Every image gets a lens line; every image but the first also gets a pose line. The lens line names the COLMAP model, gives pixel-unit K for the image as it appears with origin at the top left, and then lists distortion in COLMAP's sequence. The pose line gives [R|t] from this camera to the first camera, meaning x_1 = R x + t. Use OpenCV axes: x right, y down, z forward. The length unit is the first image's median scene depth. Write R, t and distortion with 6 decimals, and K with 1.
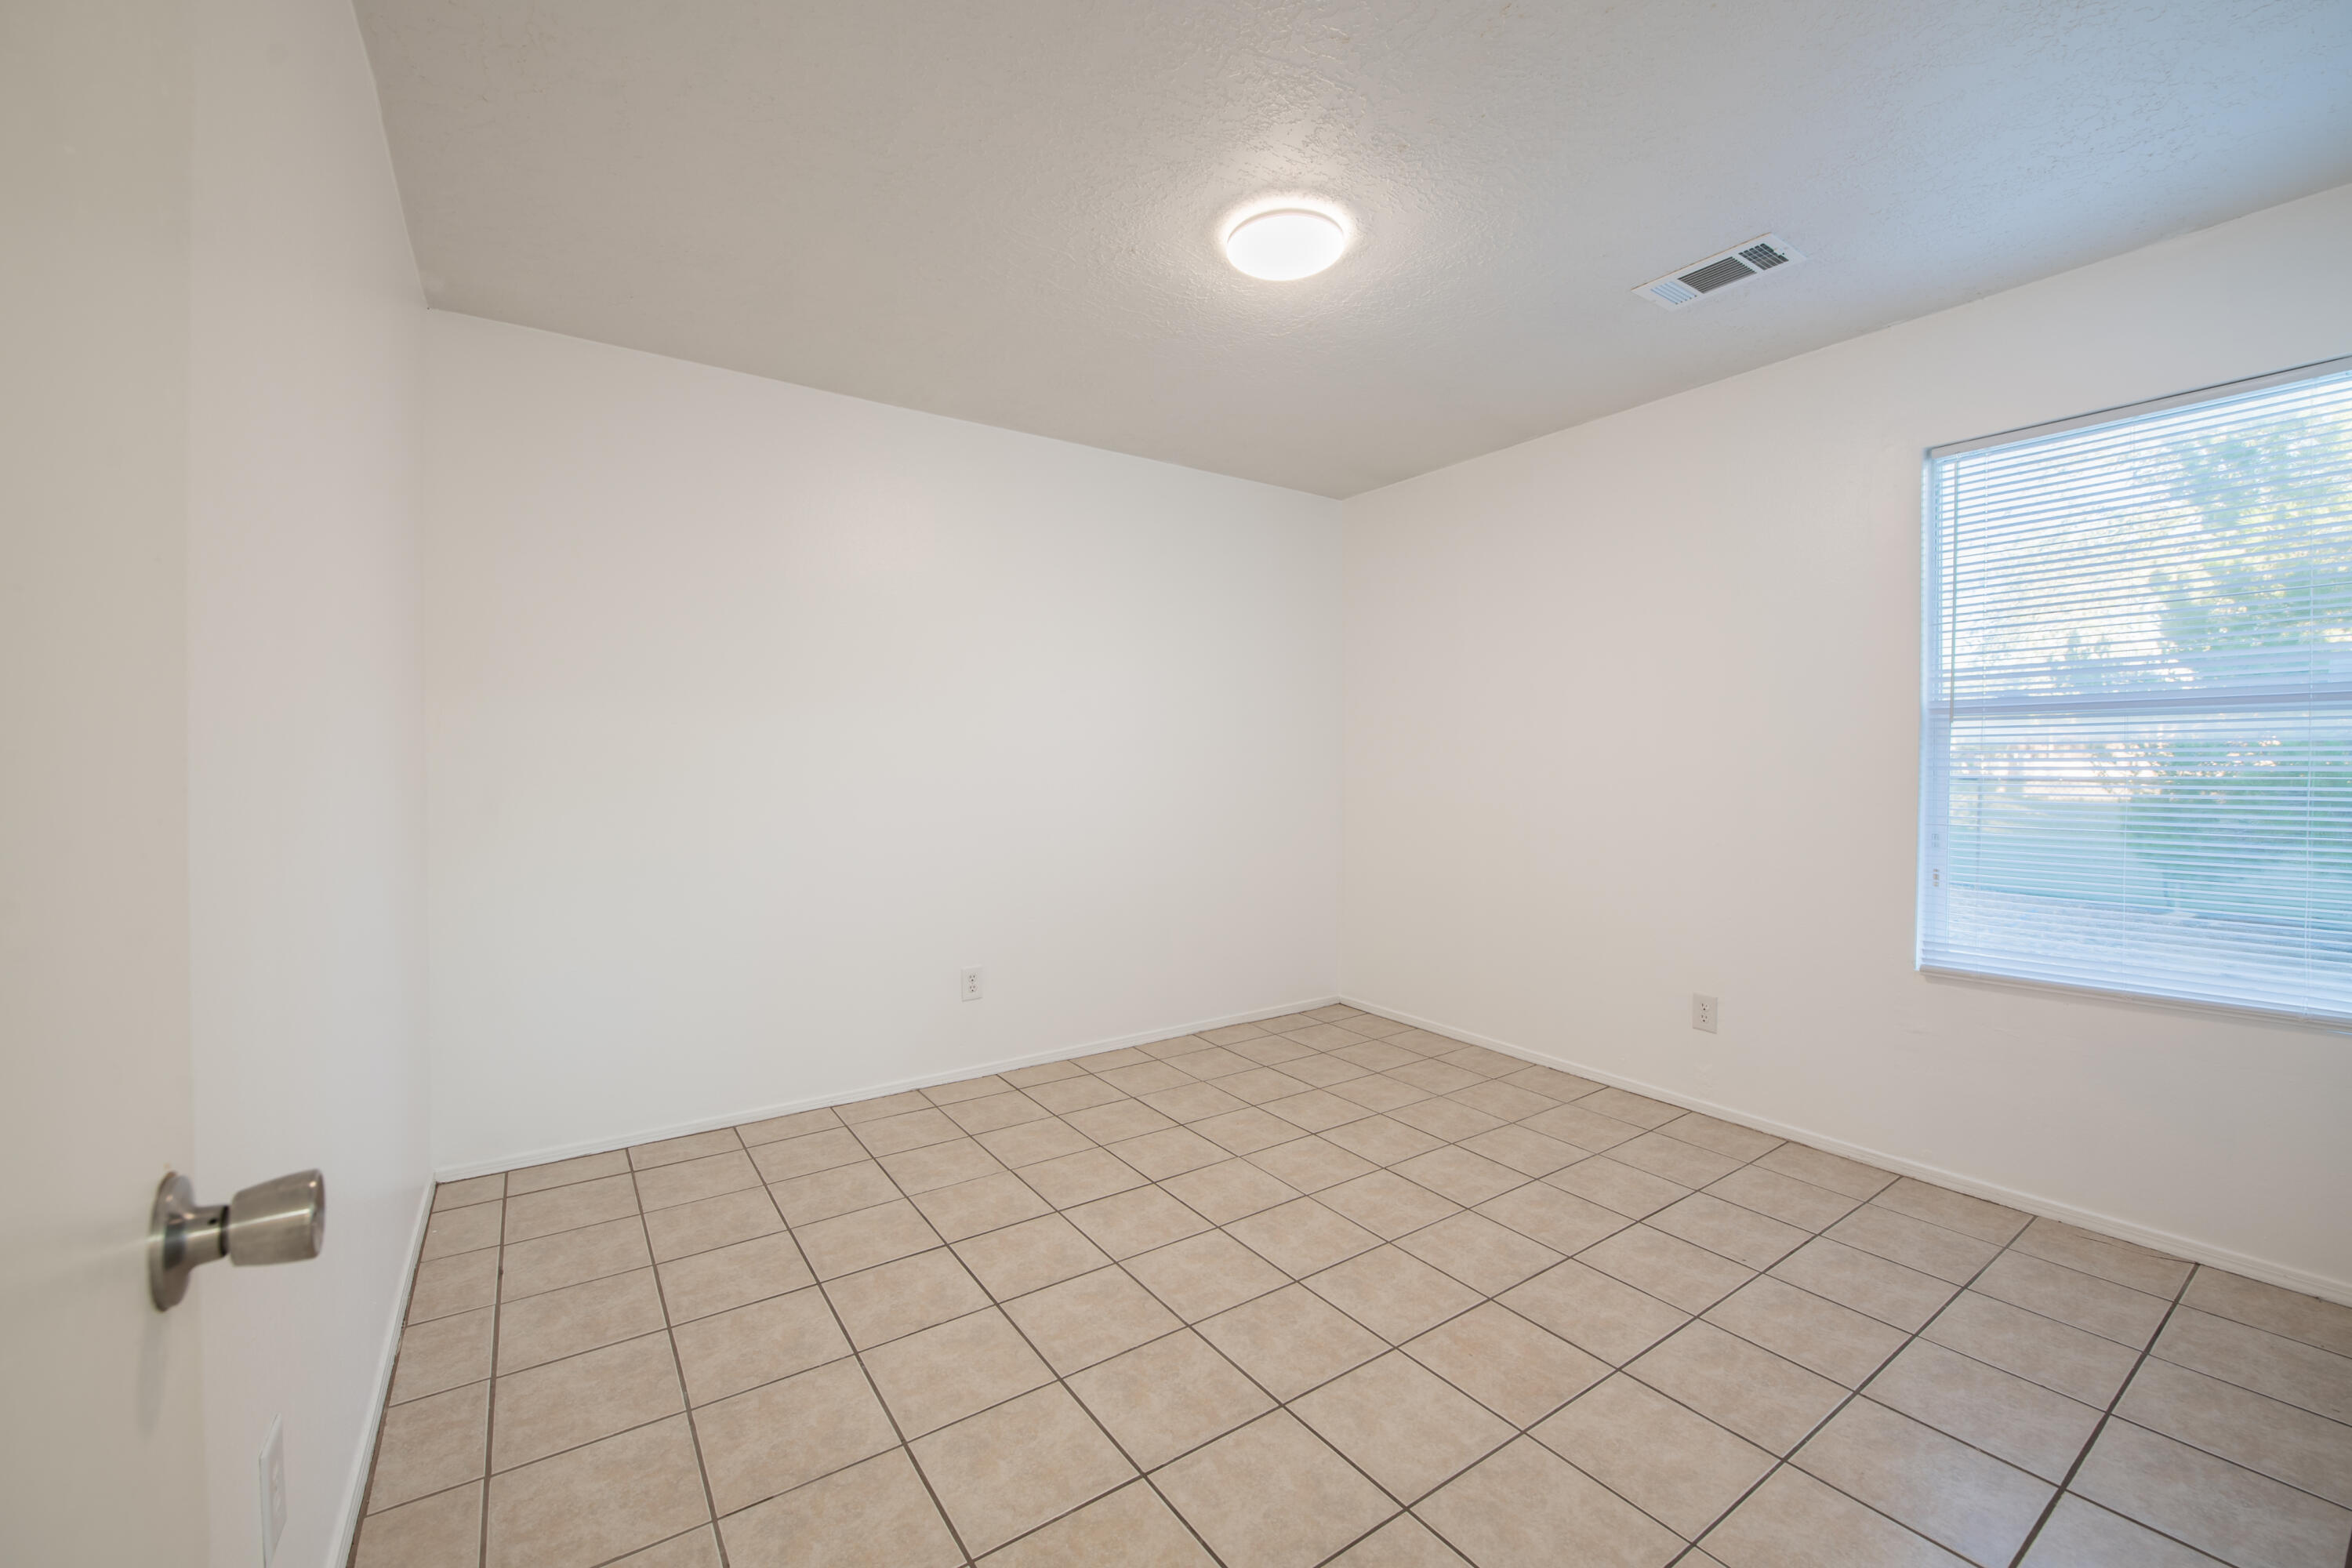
lens RADIAL K [[934.0, 0, 1185.0], [0, 934.0, 777.8], [0, 0, 1]] dist [-0.009624, -0.001357]
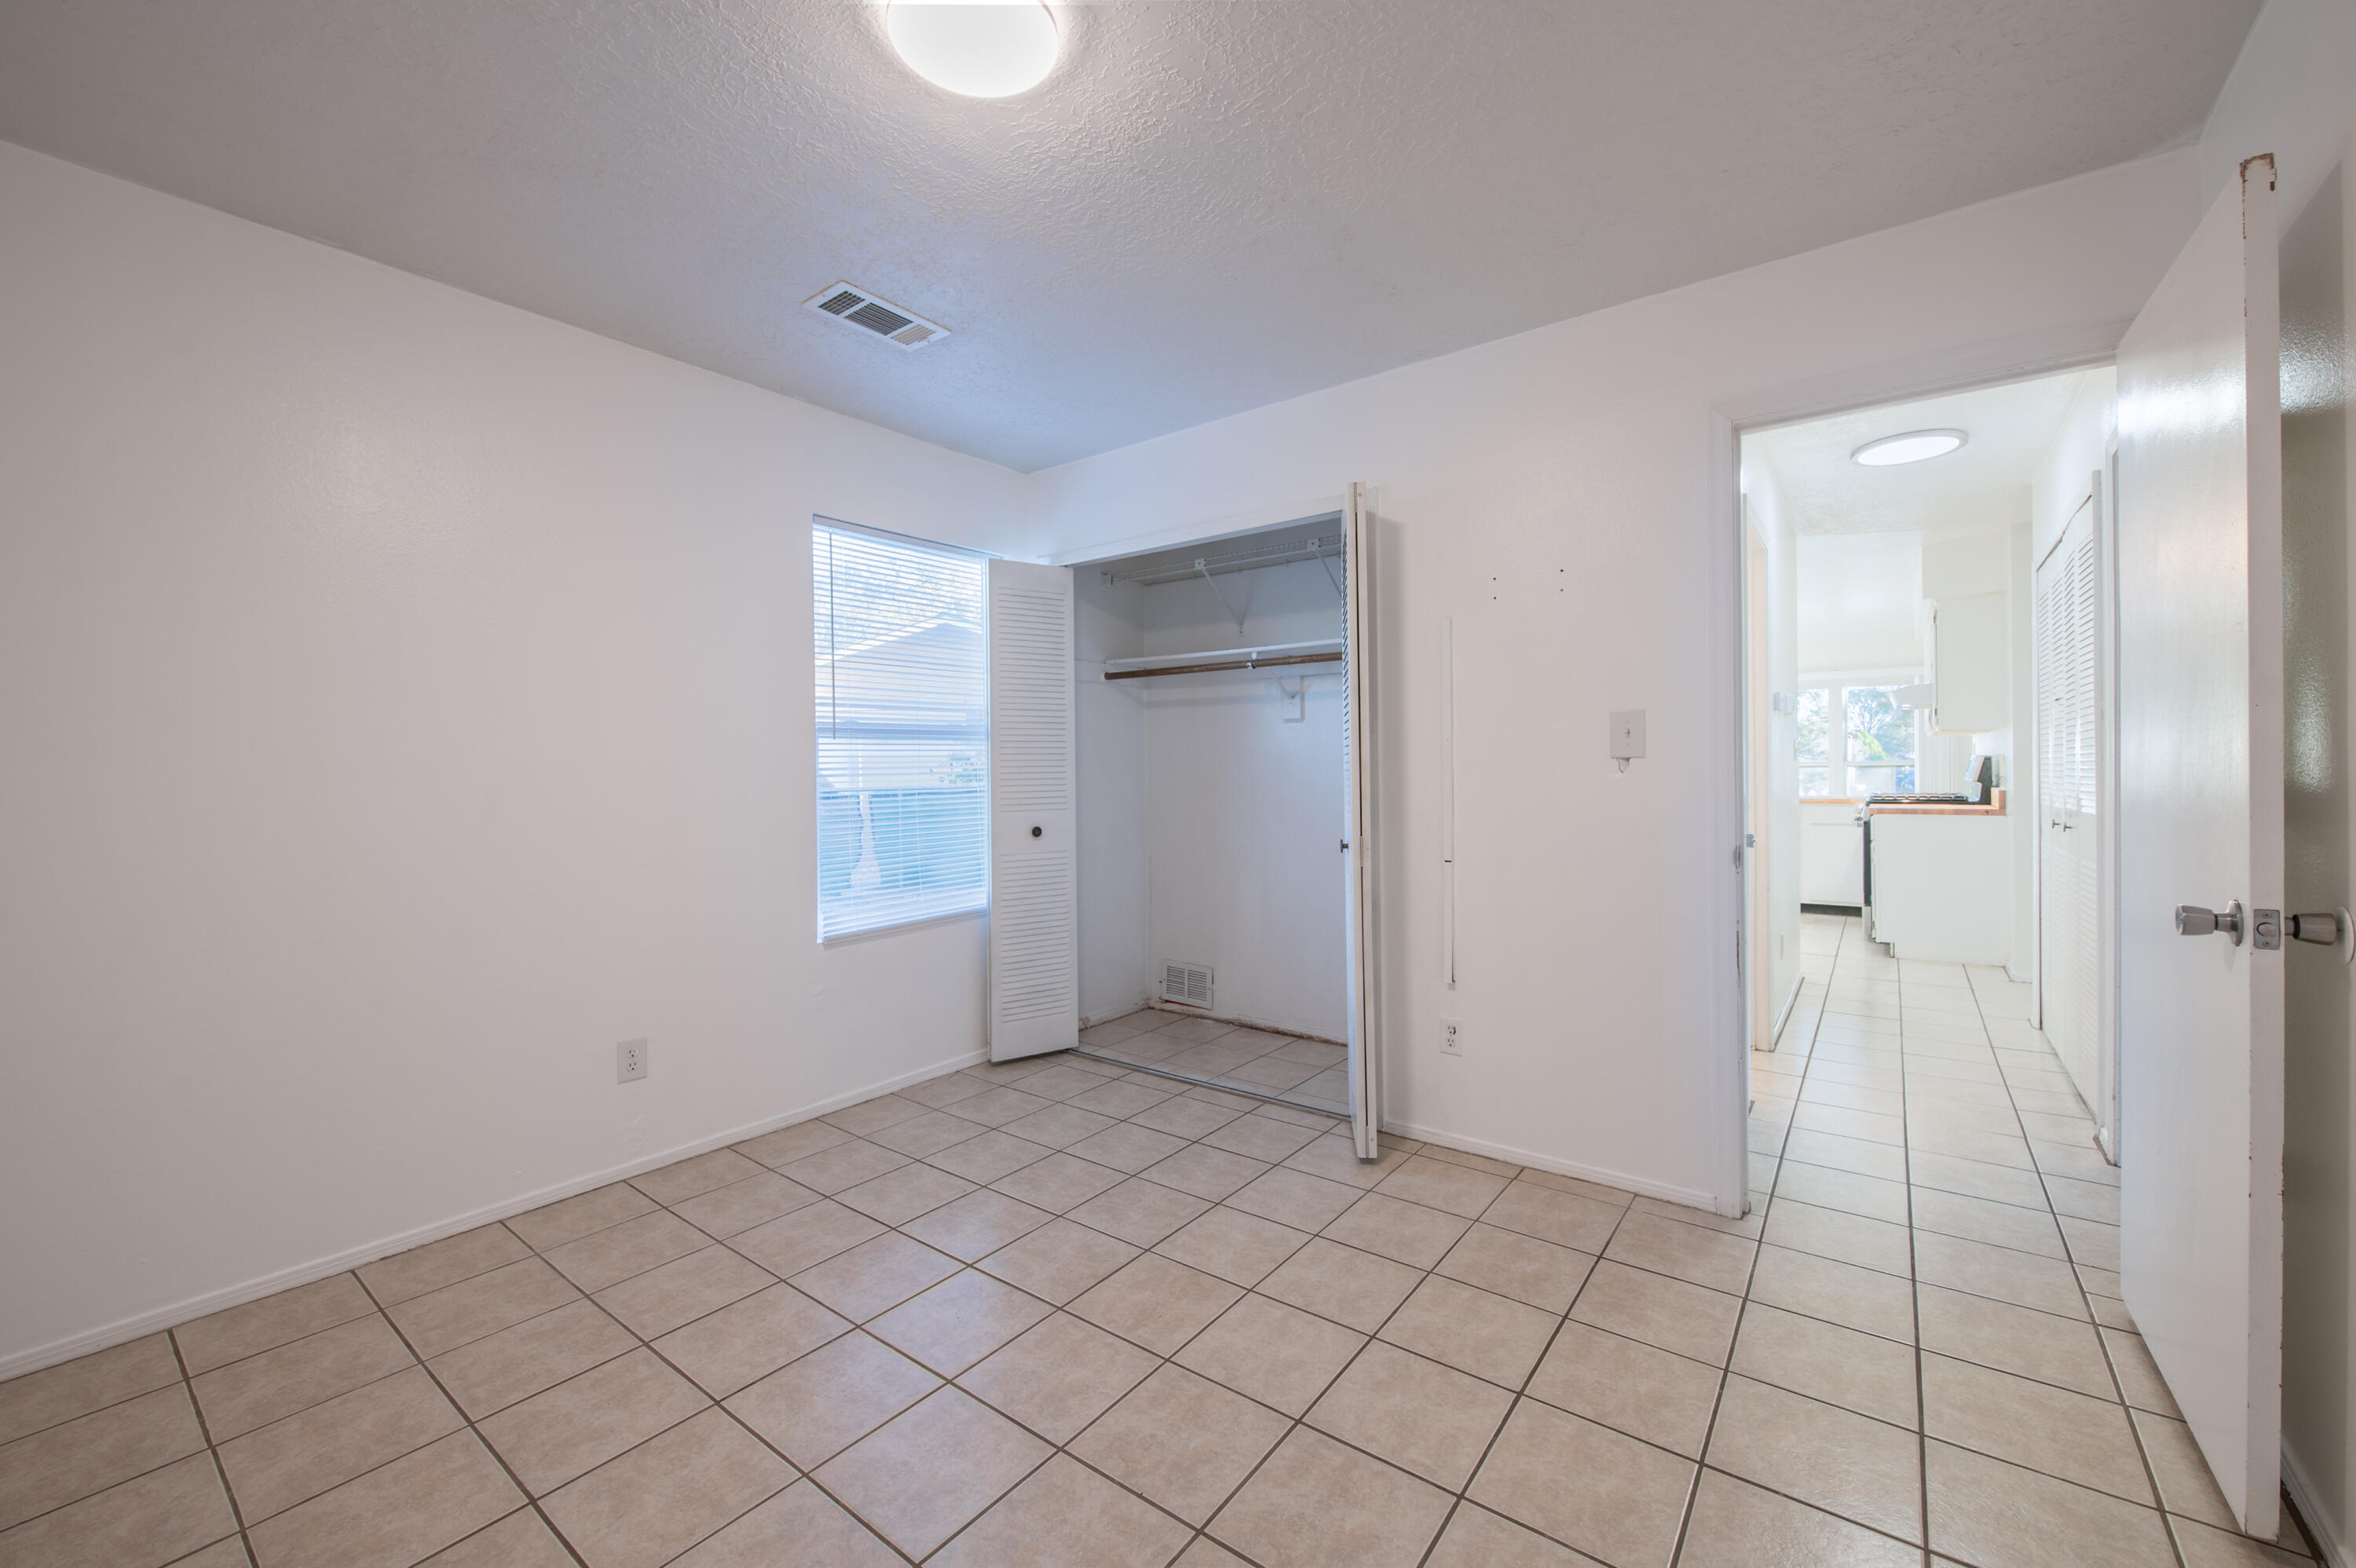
lens RADIAL K [[931.3, 0, 1185.3], [0, 931.3, 776.4], [0, 0, 1]] dist [-0.000895, 0.000882]
pose [[-0.300078, -0.009188, 0.953870, -0.534046], [0.027347, 0.999460, 0.018230, -0.021829], [-0.953523, 0.031556, -0.299665, 0.929345]]
